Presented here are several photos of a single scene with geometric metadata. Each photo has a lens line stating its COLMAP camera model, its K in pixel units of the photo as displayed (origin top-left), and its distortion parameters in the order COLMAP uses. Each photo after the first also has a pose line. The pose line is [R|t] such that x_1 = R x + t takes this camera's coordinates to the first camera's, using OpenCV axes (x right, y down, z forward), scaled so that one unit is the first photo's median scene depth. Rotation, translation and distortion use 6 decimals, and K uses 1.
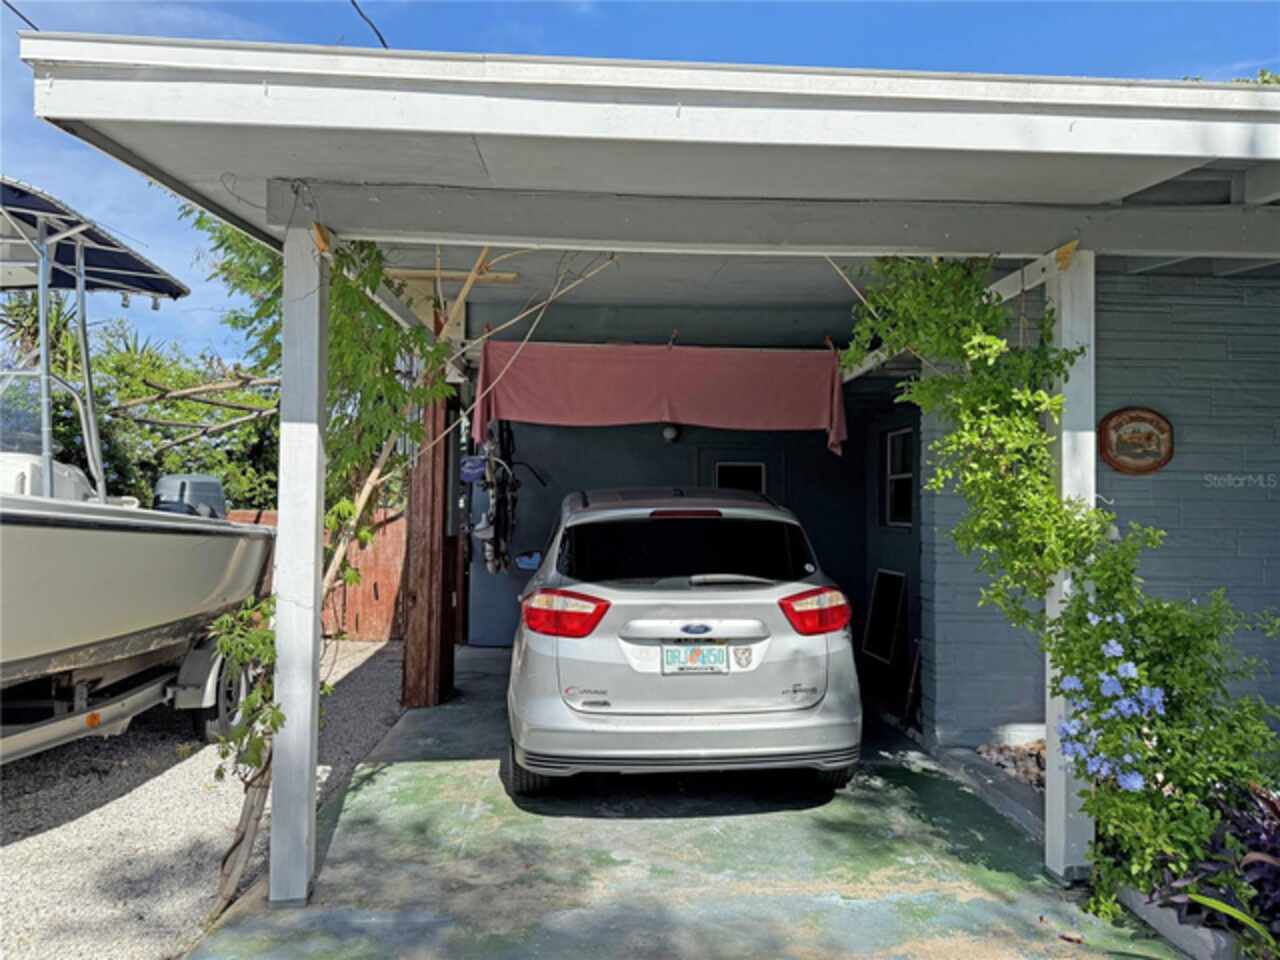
lens RADIAL K [[878.6, 0, 641.2], [0, 878.6, 495.8], [0, 0, 1]] dist [0.069720, -0.088578]
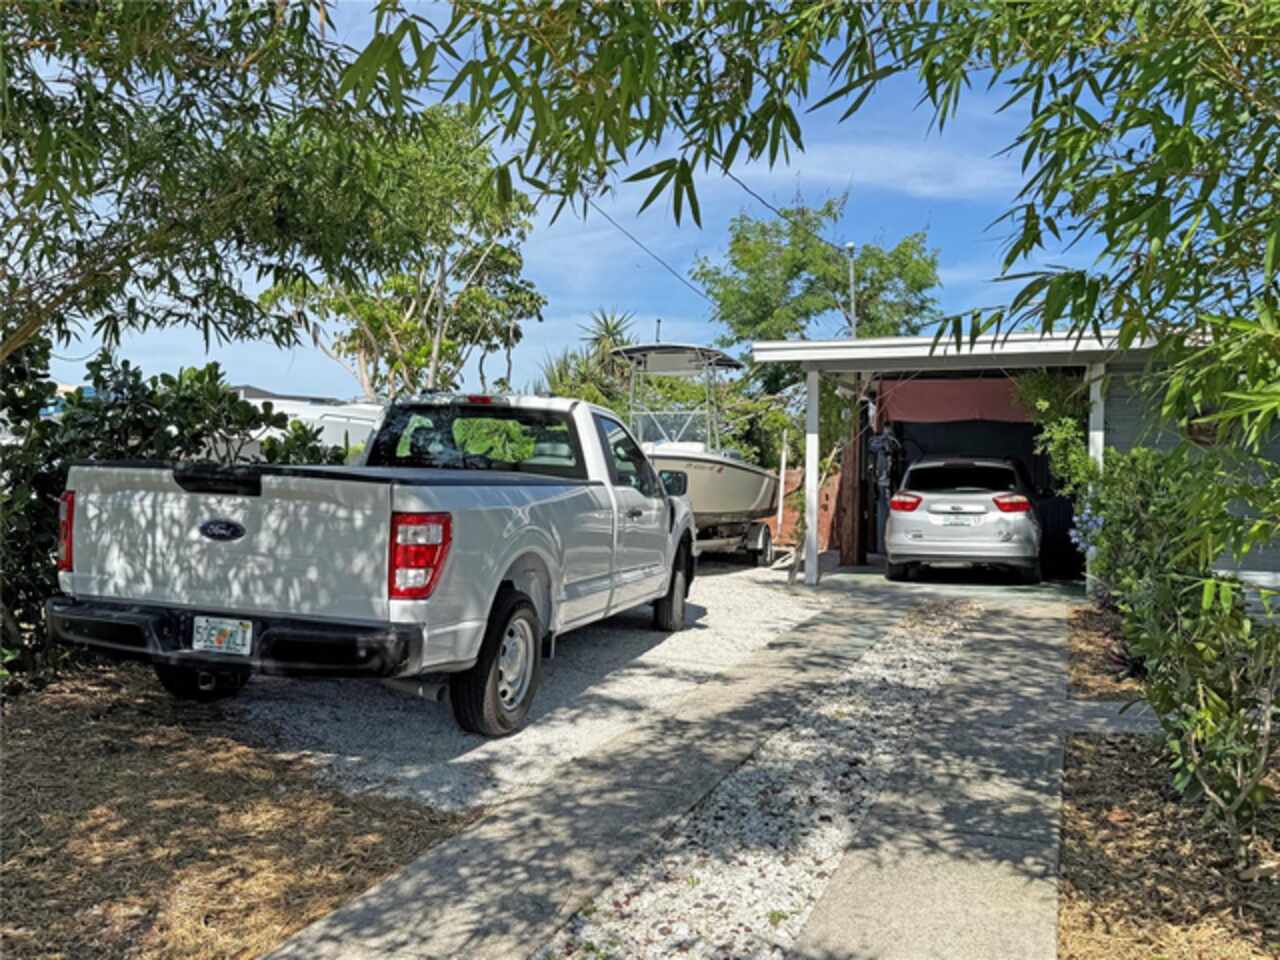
lens RADIAL K [[1118.2, 0, 640.0], [0, 1118.2, 480.0], [0, 0, 1]] dist [0.149223, -0.262061]
pose [[0.913845, 0.003353, -0.406048, 0.547621], [0.000673, 0.999952, 0.009773, 0.034885], [0.406062, -0.009204, 0.913799, -2.356789]]
